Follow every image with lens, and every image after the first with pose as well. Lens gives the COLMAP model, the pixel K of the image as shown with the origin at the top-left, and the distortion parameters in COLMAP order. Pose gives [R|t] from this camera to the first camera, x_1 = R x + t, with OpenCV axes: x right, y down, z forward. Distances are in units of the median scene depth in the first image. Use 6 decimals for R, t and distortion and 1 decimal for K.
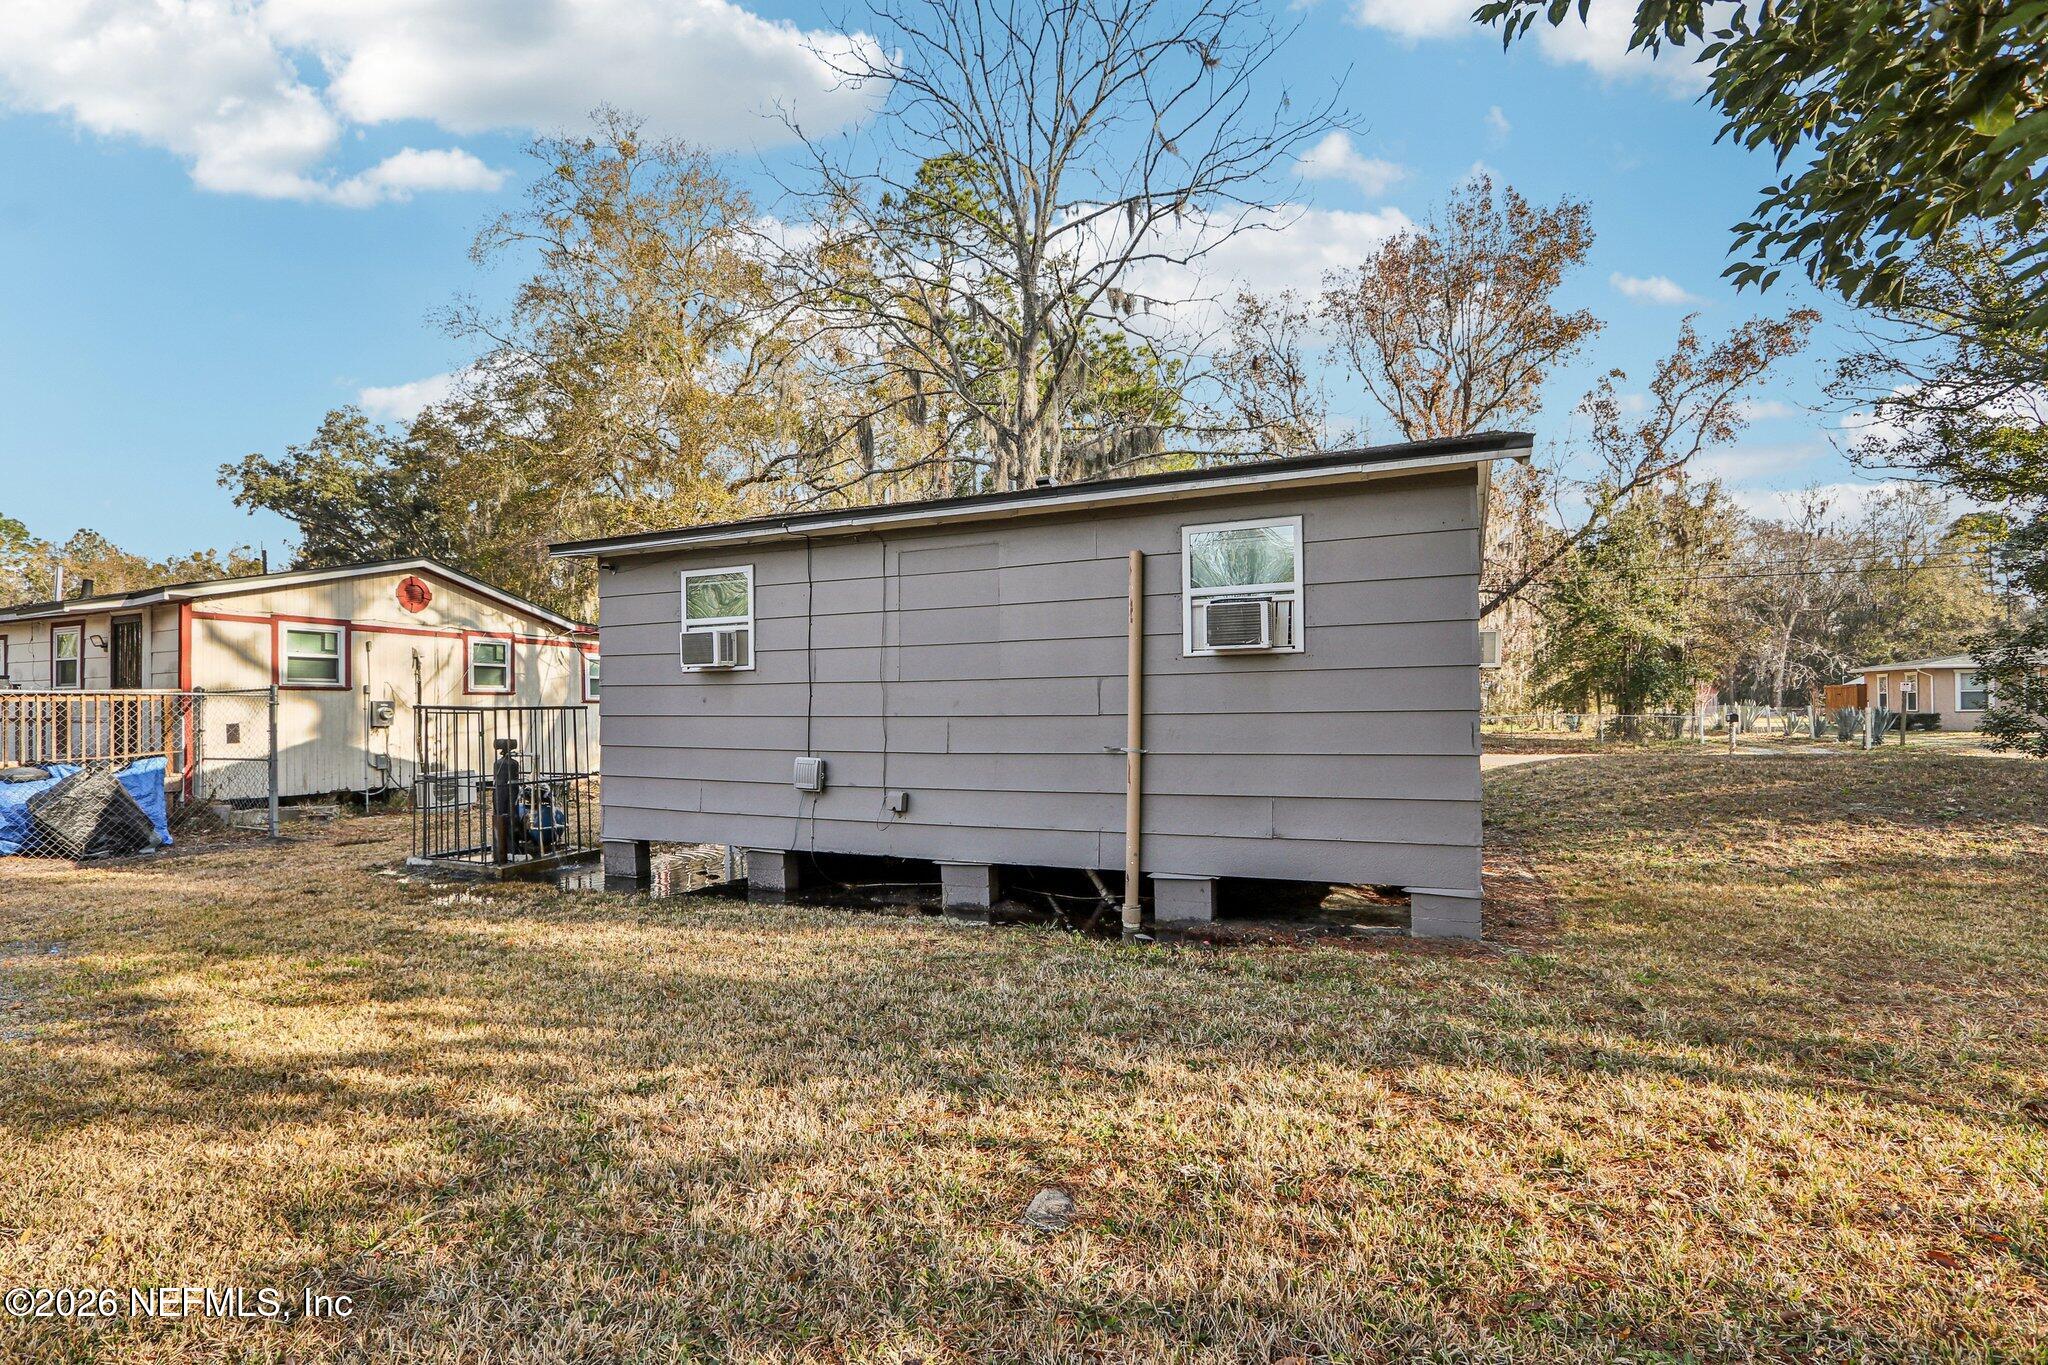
lens RADIAL K [[956.9, 0, 969.4], [0, 956.9, 689.9], [0, 0, 1]] dist [-0.009890, -0.000571]
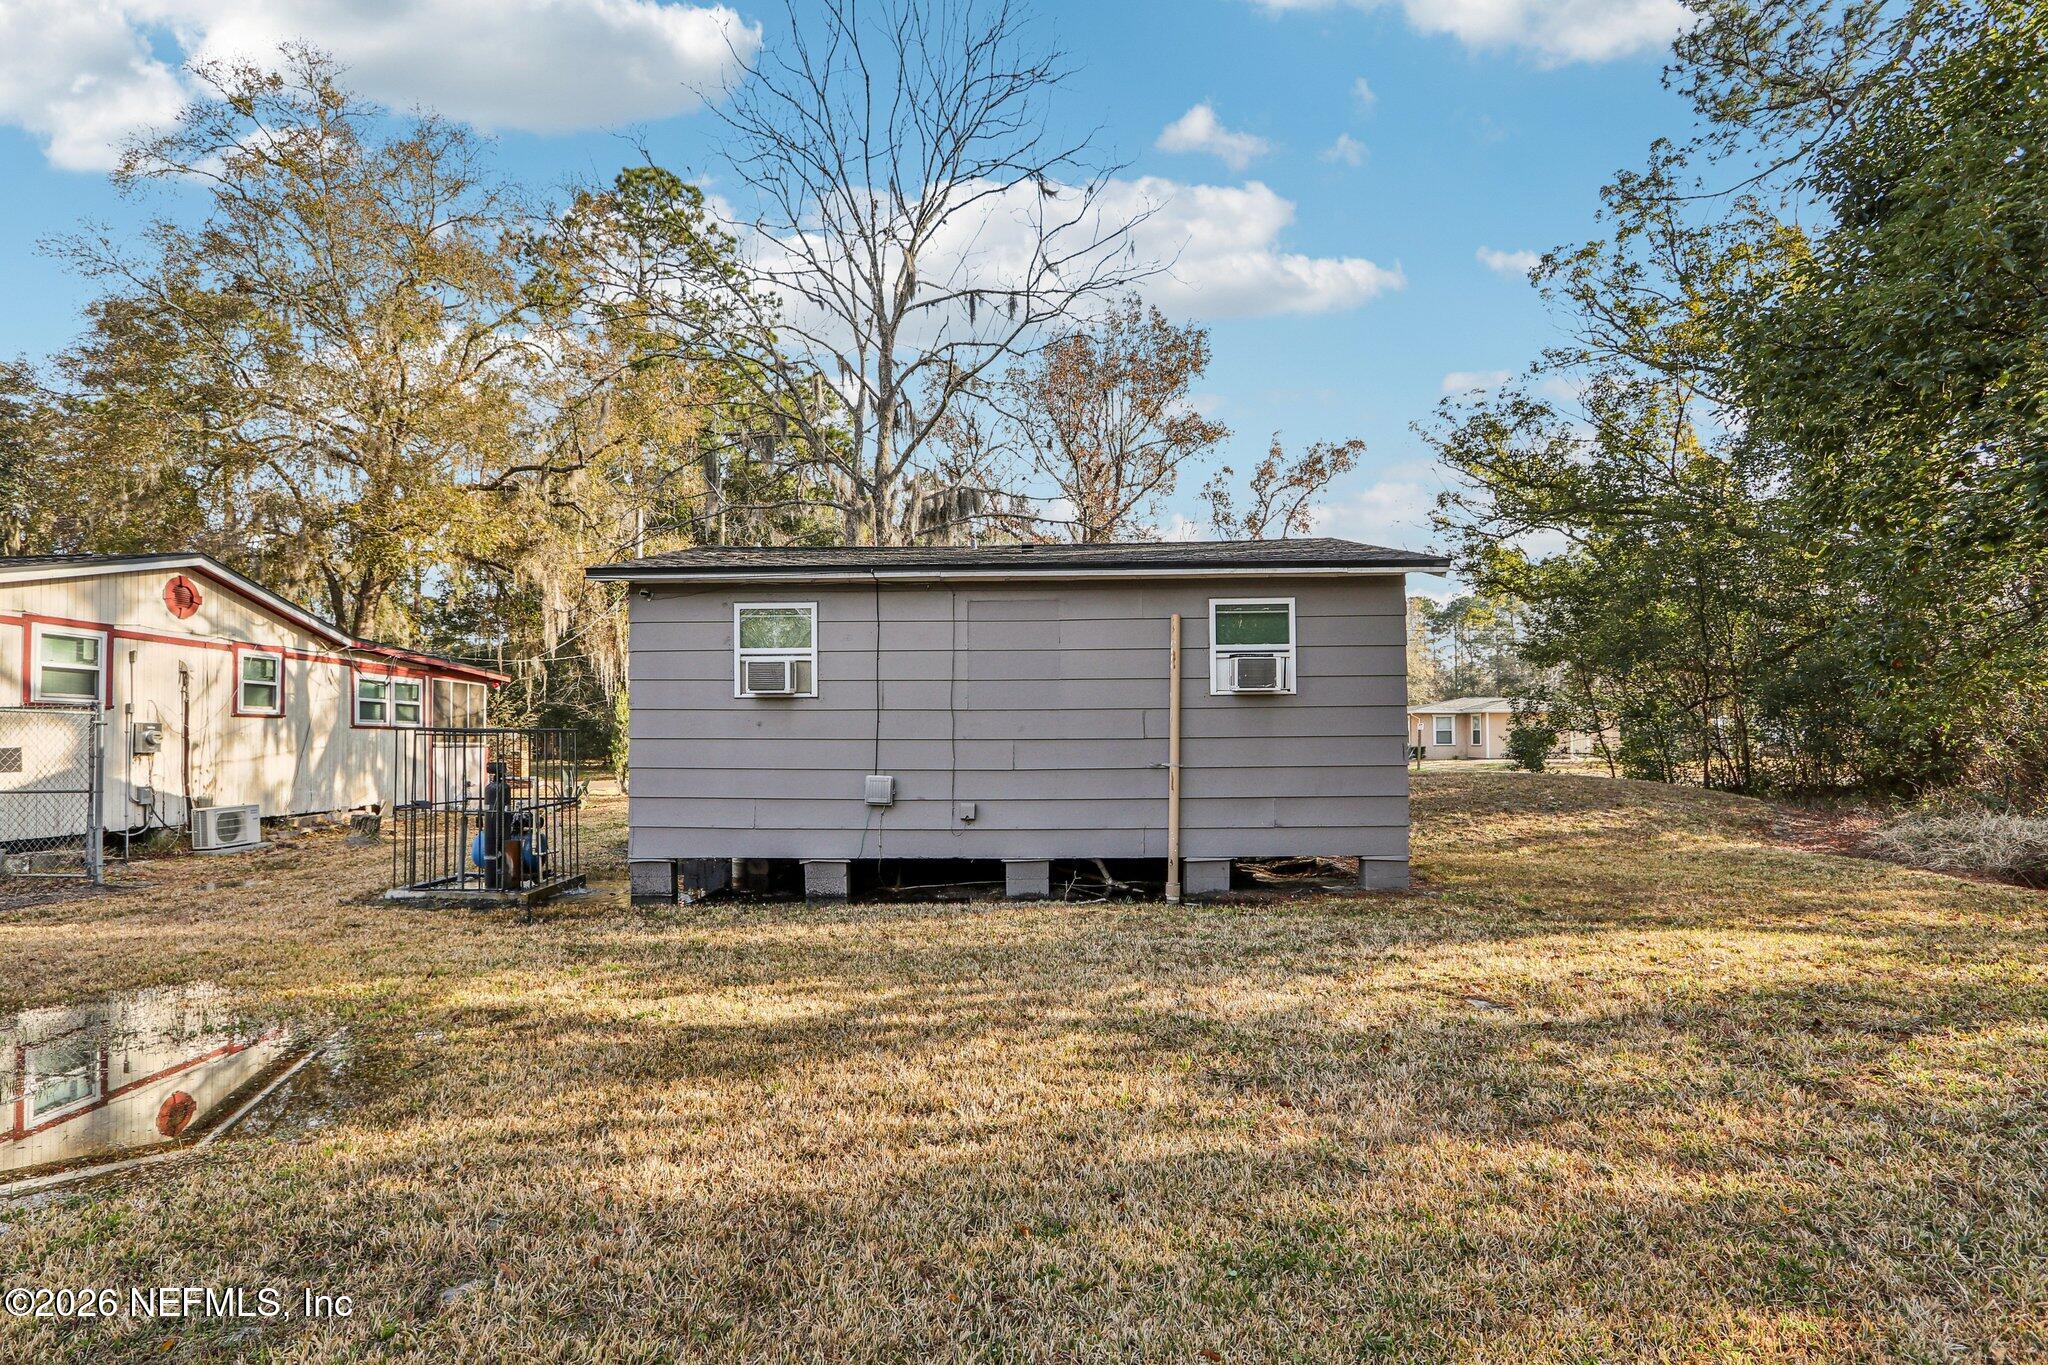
lens RADIAL K [[934.9, 0, 1023.1], [0, 934.9, 697.1], [0, 0, 1]] dist [-0.018289, 0.007265]
pose [[0.921643, 0.022199, 0.387403, -0.237317], [-0.011556, 0.999490, -0.029781, 0.004664], [-0.387867, 0.022970, 0.921429, -0.048721]]
